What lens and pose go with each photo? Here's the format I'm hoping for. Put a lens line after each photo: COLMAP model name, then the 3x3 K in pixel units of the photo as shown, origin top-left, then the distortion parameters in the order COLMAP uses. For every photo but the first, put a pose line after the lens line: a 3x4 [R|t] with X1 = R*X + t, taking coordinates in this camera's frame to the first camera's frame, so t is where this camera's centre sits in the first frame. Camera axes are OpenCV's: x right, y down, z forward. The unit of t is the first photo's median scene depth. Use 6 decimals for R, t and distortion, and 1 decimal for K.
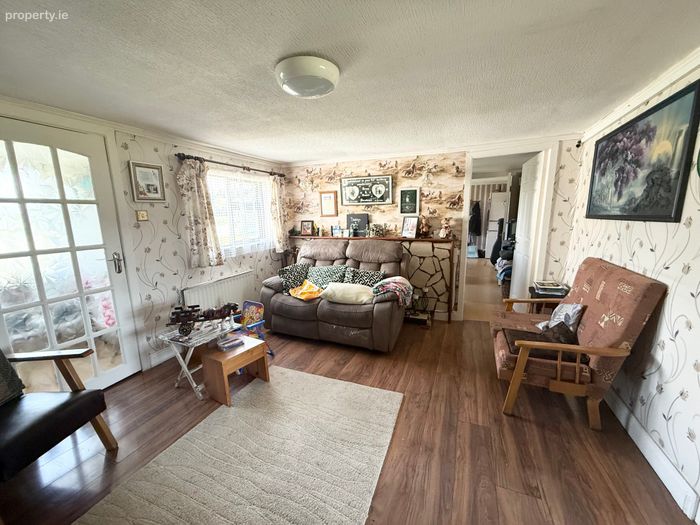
lens RADIAL K [[283.4, 0, 350.0], [0, 283.4, 262.5], [0, 0, 1]] dist [-0.000458, 0.000246]
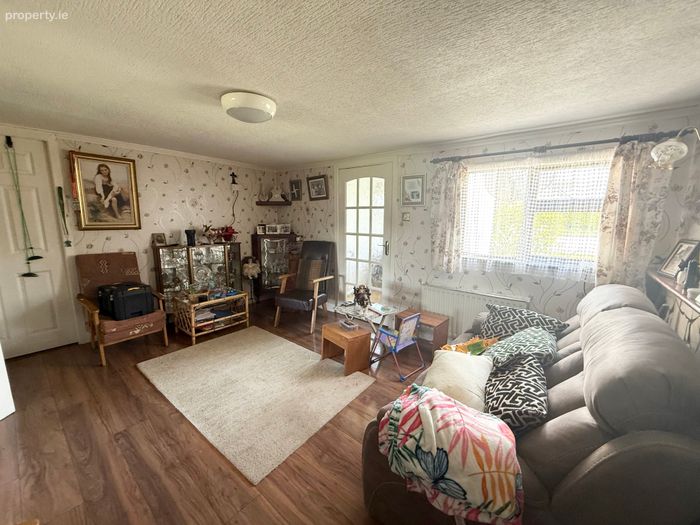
lens RADIAL K [[283.4, 0, 350.0], [0, 283.4, 262.5], [0, 0, 1]] dist [-0.000458, 0.000246]
pose [[-0.289418, 0.178250, -0.940460, 0.697887], [-0.163169, 0.958941, 0.231967, -0.260833], [0.943193, 0.220589, -0.248449, 1.315093]]
